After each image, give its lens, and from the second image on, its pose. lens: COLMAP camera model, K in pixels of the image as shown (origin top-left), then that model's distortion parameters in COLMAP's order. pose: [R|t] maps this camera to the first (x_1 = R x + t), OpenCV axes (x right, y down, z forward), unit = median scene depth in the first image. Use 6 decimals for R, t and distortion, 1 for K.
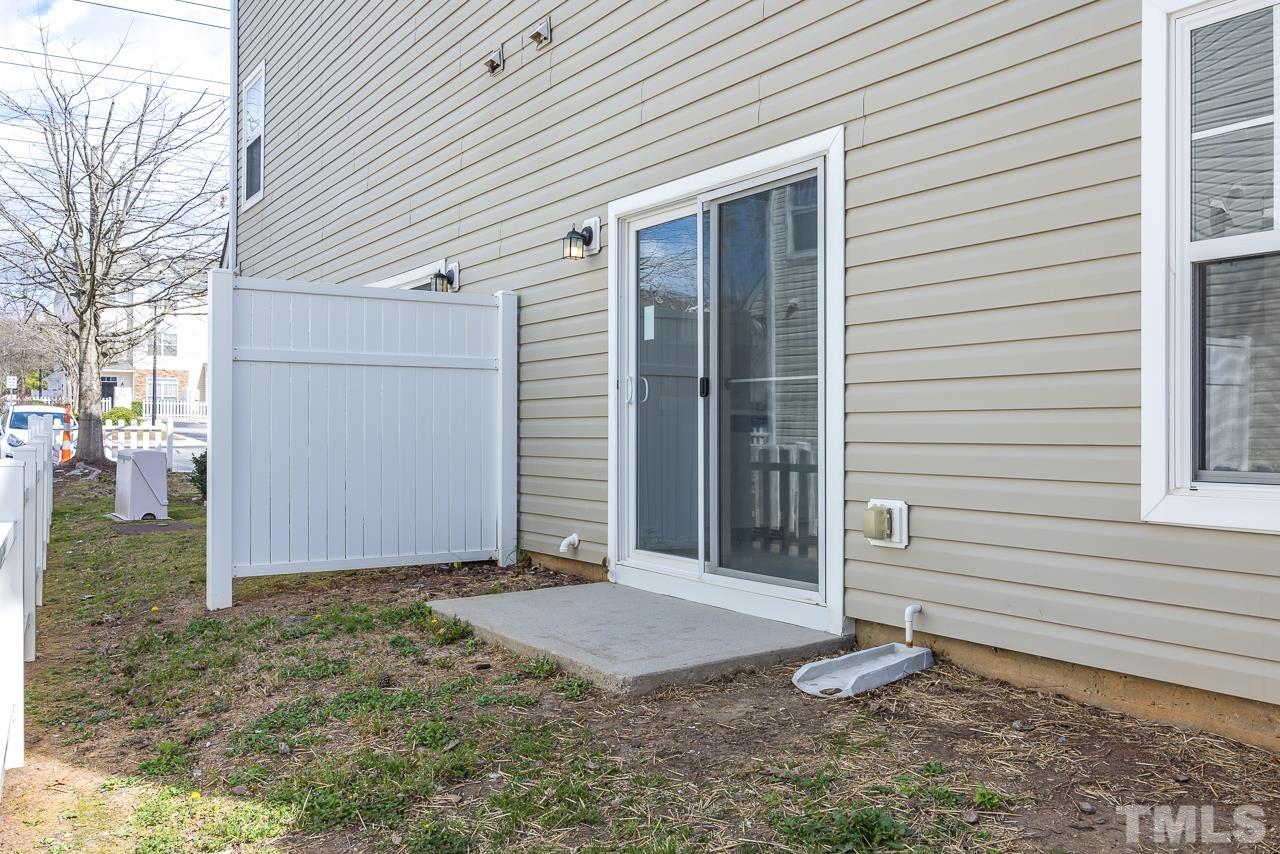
lens RADIAL K [[1099.1, 0, 640.0], [0, 1099.1, 427.0], [0, 0, 1]] dist [0.002973, 0.000736]
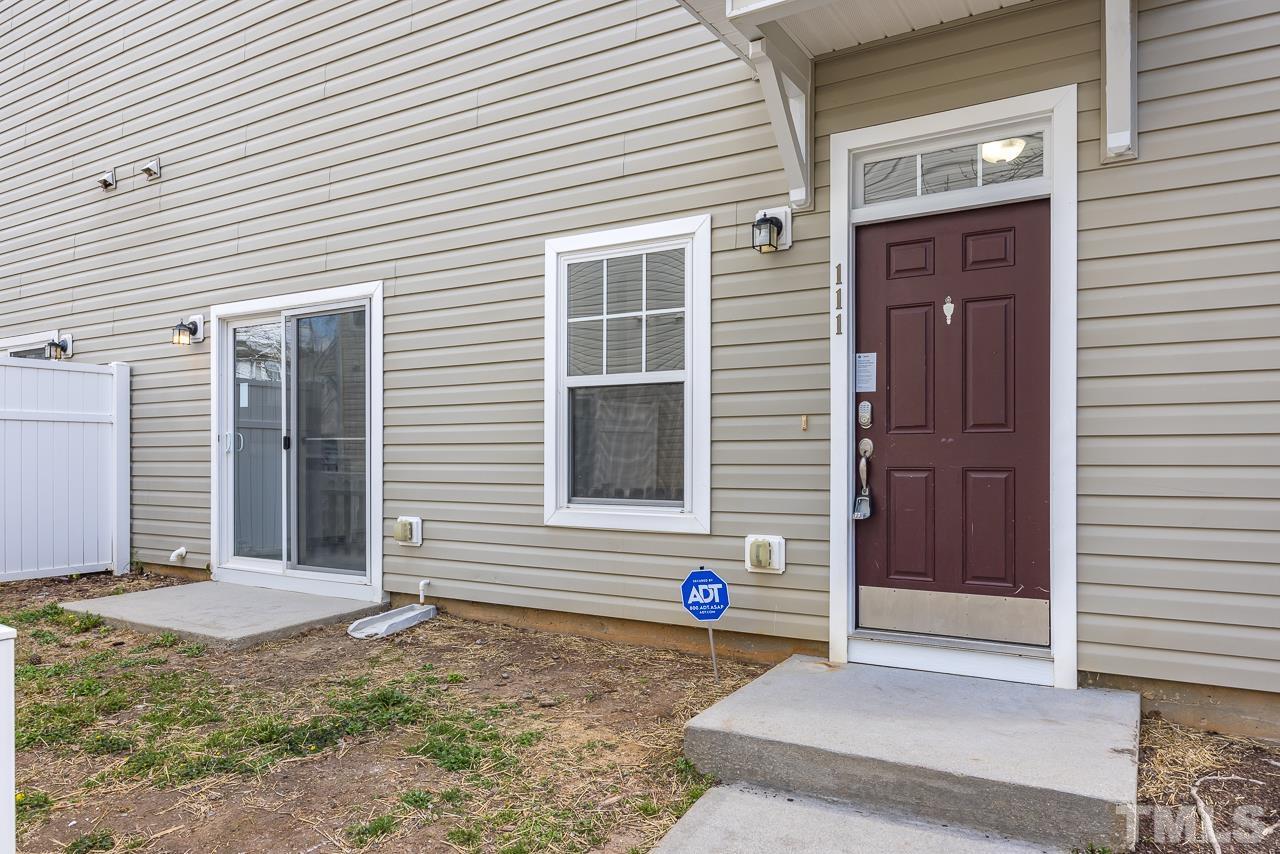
lens RADIAL K [[847.7, 0, 643.2], [0, 847.7, 458.9], [0, 0, 1]] dist [-0.000262, 0.000692]
pose [[0.895583, -0.000964, 0.444894, -0.023880], [-0.001288, 0.999988, 0.004760, -0.026702], [-0.444893, -0.004836, 0.895571, -0.286390]]
